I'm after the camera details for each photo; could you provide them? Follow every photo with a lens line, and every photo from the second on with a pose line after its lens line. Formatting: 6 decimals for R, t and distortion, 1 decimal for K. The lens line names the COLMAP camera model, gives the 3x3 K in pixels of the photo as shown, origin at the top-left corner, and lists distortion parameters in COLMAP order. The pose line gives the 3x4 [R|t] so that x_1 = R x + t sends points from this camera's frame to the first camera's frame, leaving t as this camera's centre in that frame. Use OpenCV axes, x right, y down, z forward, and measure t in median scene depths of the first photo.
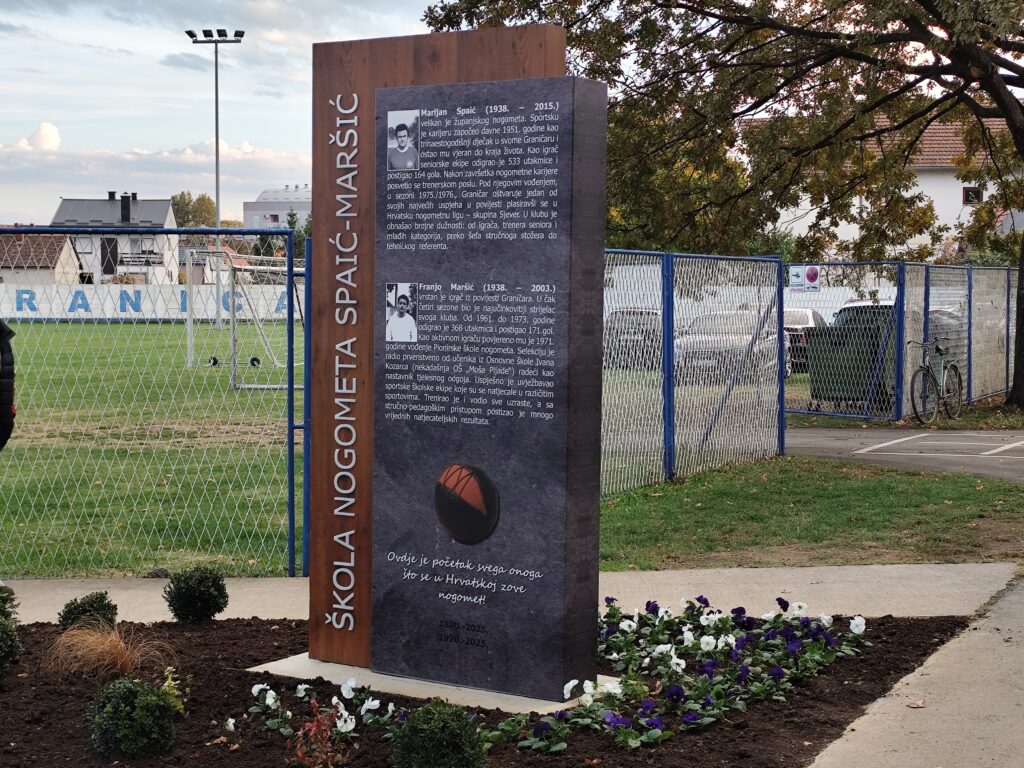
lens RADIAL K [[1694.1, 0, 513.8], [0, 1694.1, 386.0], [0, 0, 1]] dist [0.191880, -0.857879]
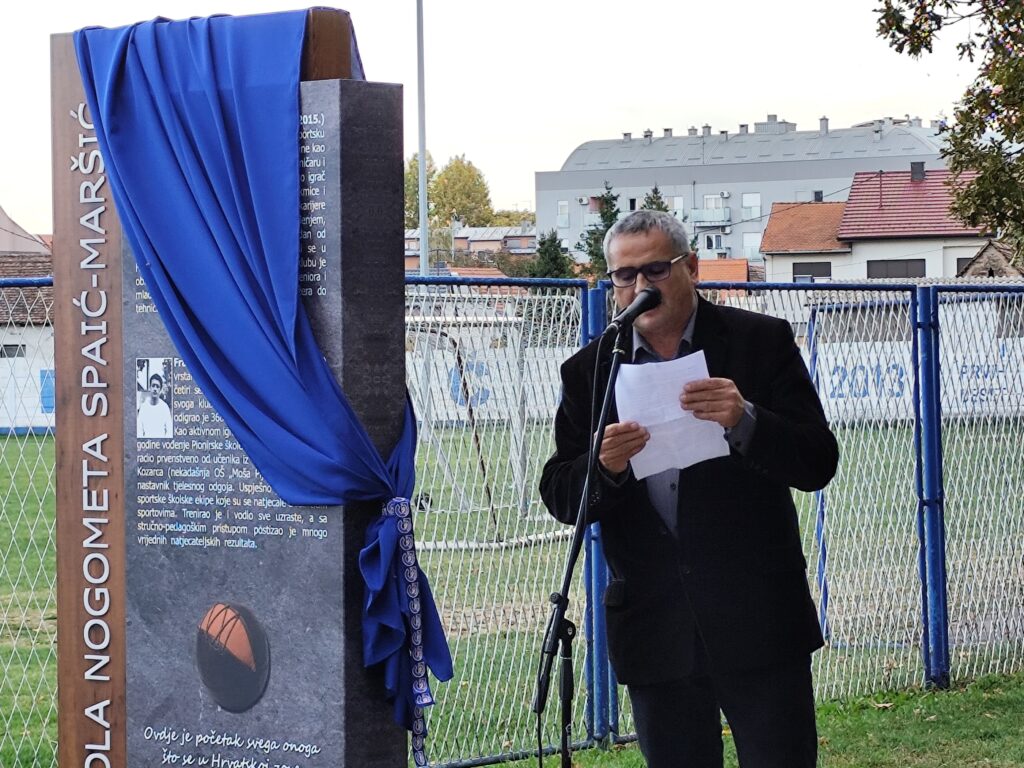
lens RADIAL K [[3757.9, 0, 509.6], [0, 3757.9, 437.6], [0, 0, 1]] dist [0.104736, 0.892738]
pose [[0.984897, -0.018217, -0.172182, 0.368577], [0.012415, 0.999320, -0.034711, 0.032341], [0.172697, 0.032049, 0.984453, -0.579527]]
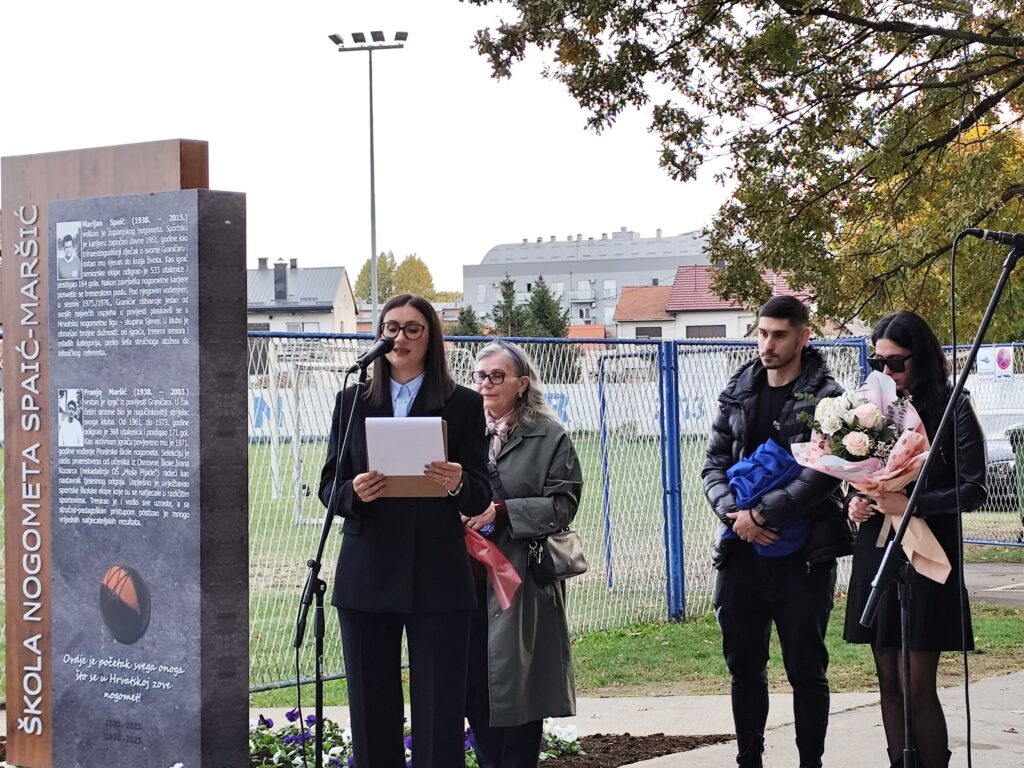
lens RADIAL K [[2553.8, 0, 493.2], [0, 2553.8, 434.6], [0, 0, 1]] dist [0.204182, -1.014125]
pose [[0.987633, -0.018178, -0.155725, 0.429426], [0.012237, 0.999163, -0.039020, 0.030344], [0.156304, 0.036632, 0.987029, -0.488441]]
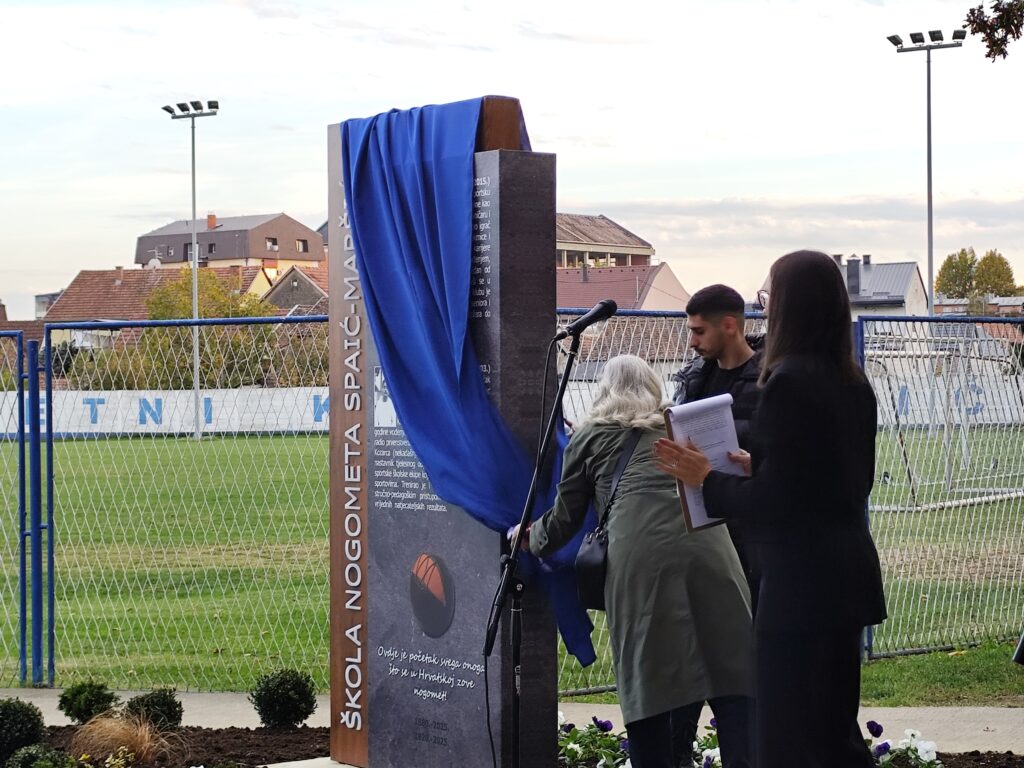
lens RADIAL K [[2402.3, 0, 512.0], [0, 2402.3, 384.0], [0, 0, 1]] dist [0.159012, -0.262829]
pose [[0.925779, -0.019898, -0.377541, 0.523973], [-0.001701, 0.998385, -0.056788, 0.027352], [0.378062, 0.053216, 0.924250, -0.242406]]
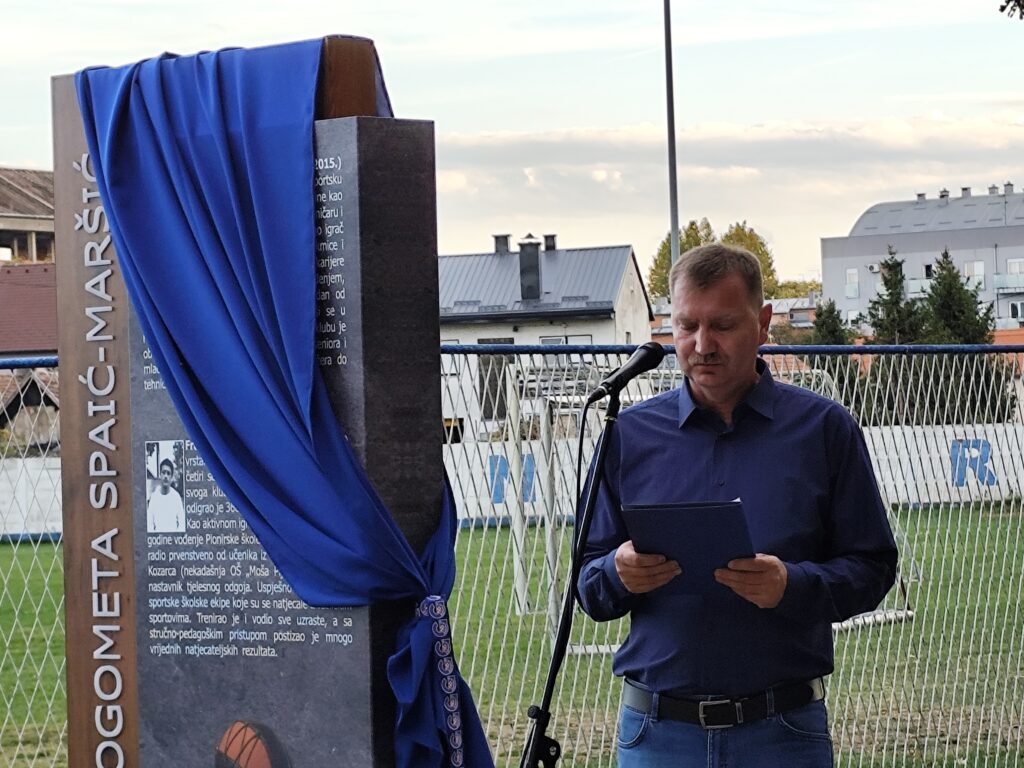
lens RADIAL K [[4076.0, 0, 512.0], [0, 4076.0, 384.0], [0, 0, 1]] dist [0.241302, -2.964556]
pose [[0.969307, -0.044301, -0.241829, 0.440198], [0.027568, 0.997013, -0.072144, 0.033182], [0.244303, 0.063263, 0.967633, -0.467999]]
